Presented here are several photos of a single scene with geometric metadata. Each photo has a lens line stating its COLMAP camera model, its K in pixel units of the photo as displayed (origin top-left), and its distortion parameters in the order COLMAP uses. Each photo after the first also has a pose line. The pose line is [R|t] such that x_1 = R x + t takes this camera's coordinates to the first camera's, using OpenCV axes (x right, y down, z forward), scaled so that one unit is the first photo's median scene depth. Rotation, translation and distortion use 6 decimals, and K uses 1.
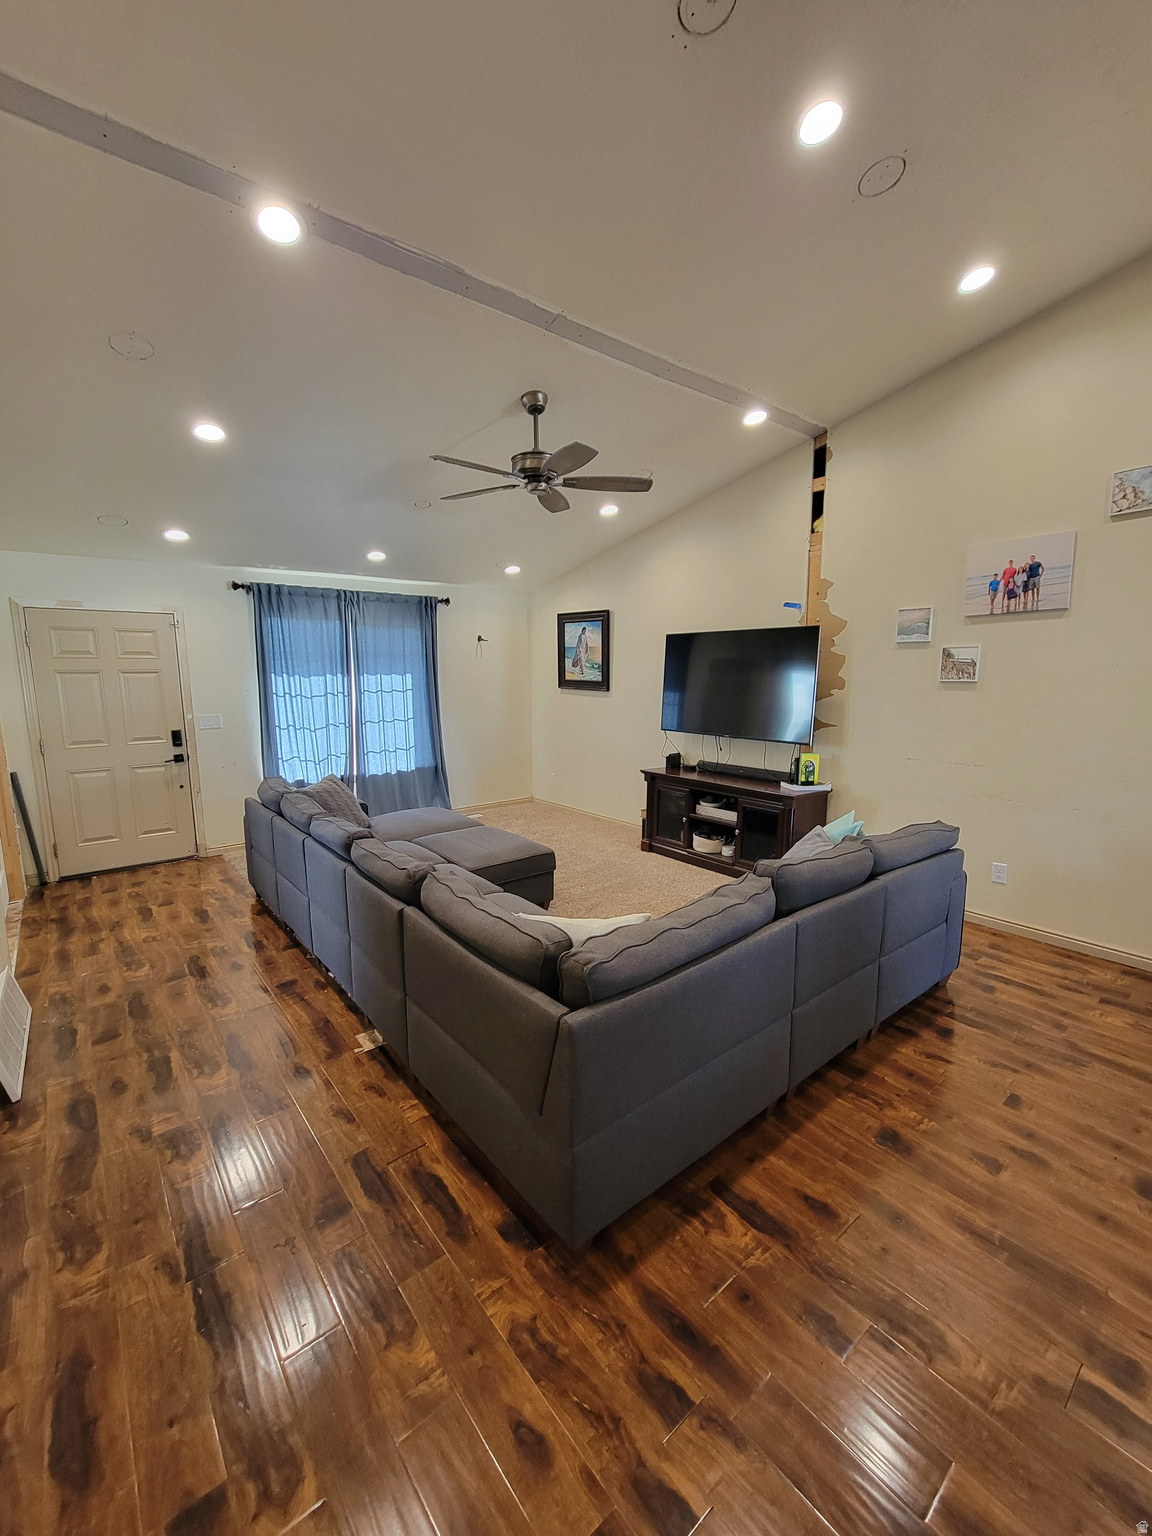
lens RADIAL K [[628.2, 0, 577.4], [0, 628.2, 770.3], [0, 0, 1]] dist [0.006999, -0.003925]
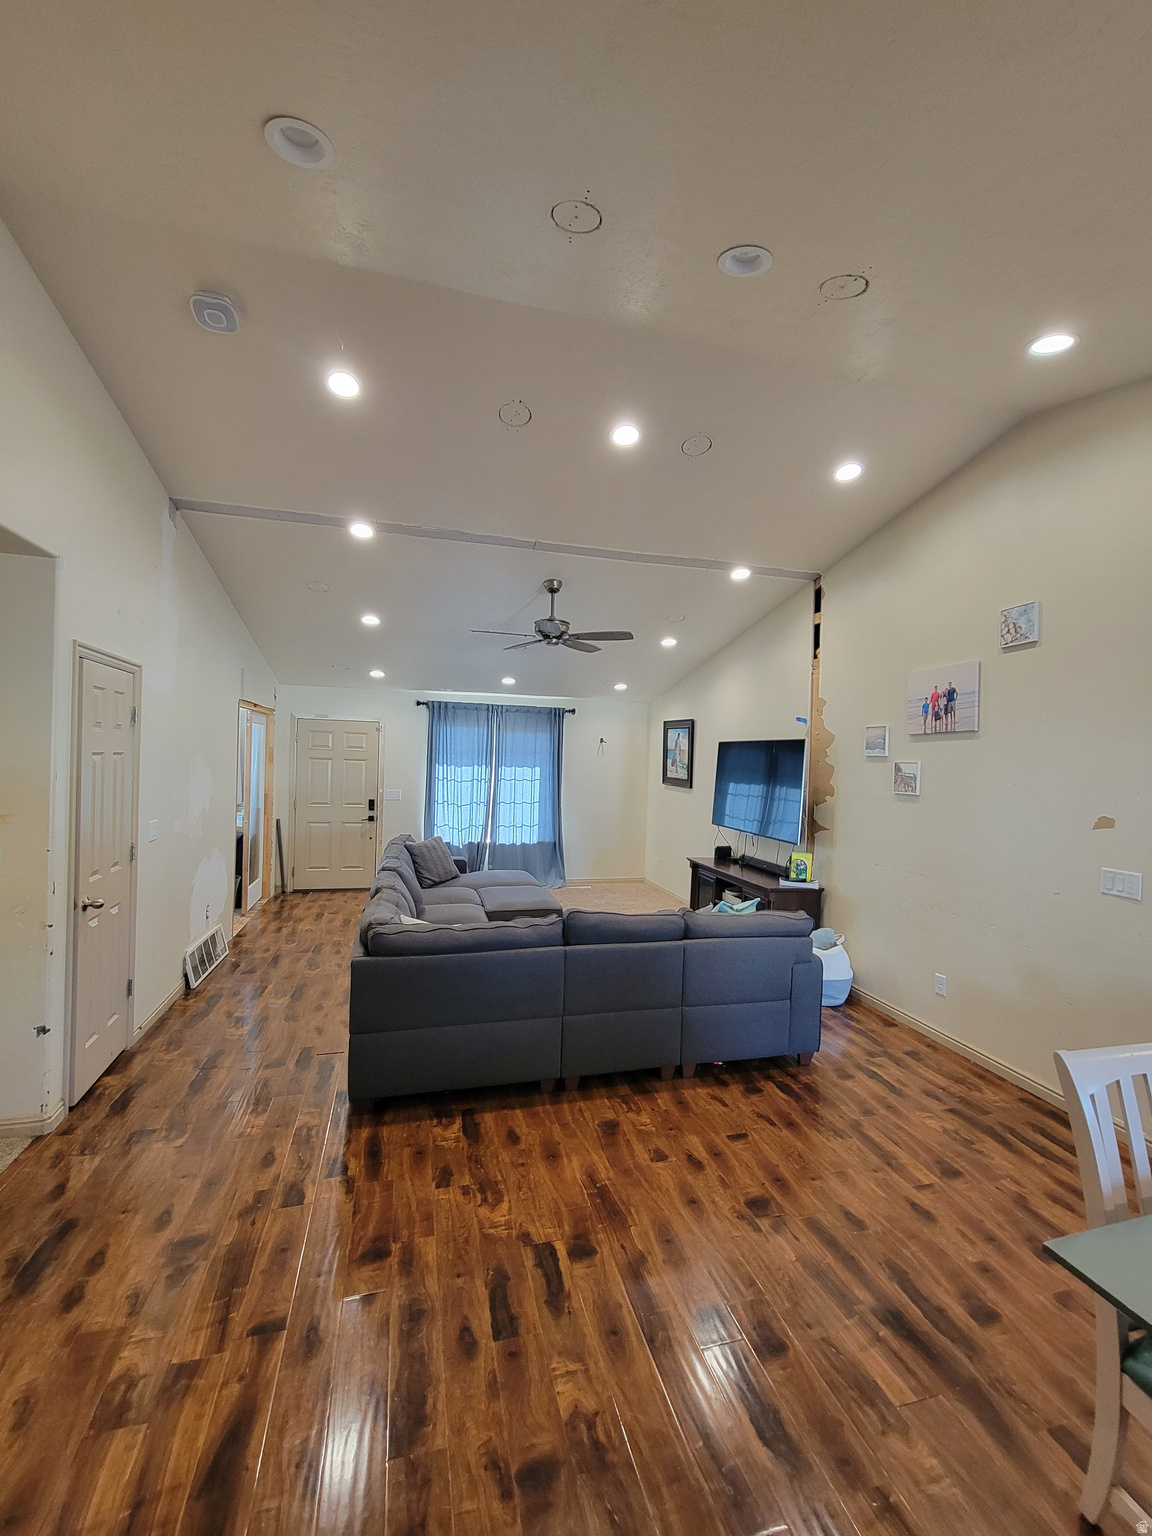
lens RADIAL K [[628.2, 0, 574.0], [0, 628.2, 768.7], [0, 0, 1]] dist [0.006999, -0.003925]
pose [[0.911262, 0.038064, -0.410064, 0.469721], [-0.098637, 0.986911, -0.127586, 0.007464], [0.399841, 0.156712, 0.903089, -0.175648]]
